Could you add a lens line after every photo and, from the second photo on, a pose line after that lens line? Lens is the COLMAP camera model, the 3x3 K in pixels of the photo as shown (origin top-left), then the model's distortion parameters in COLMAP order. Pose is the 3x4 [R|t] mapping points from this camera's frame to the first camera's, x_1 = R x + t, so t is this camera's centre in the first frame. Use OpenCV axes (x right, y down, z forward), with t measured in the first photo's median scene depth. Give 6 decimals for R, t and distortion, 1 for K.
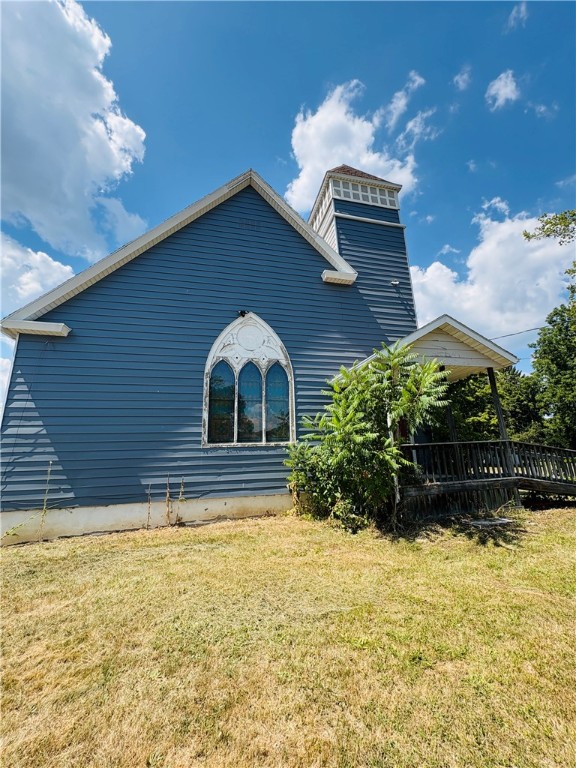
lens RADIAL K [[305.9, 0, 287.9], [0, 305.9, 382.5], [0, 0, 1]] dist [0.003907, 0.000344]
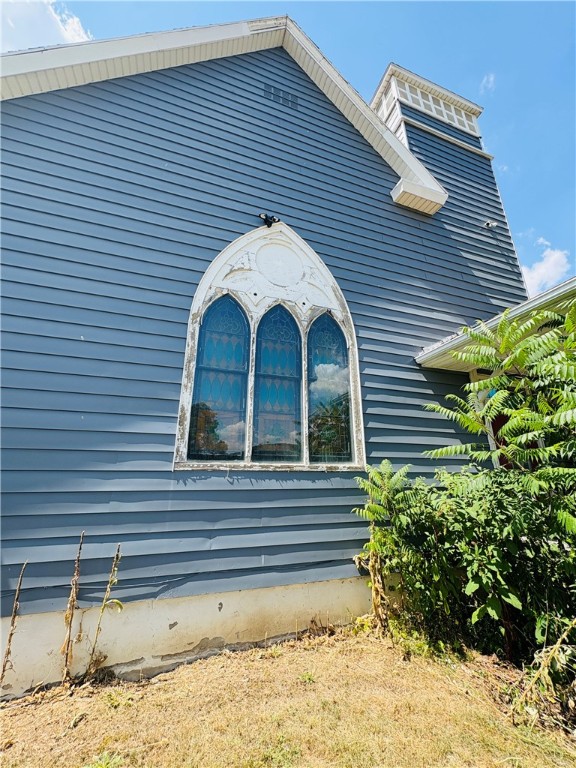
lens RADIAL K [[305.9, 0, 288.9], [0, 305.9, 383.5], [0, 0, 1]] dist [0.003907, 0.000344]
pose [[0.994620, 0.057289, 0.086308, -0.152012], [-0.051591, 0.996428, -0.066860, 0.104312], [-0.089830, 0.062048, 0.994022, 0.510595]]
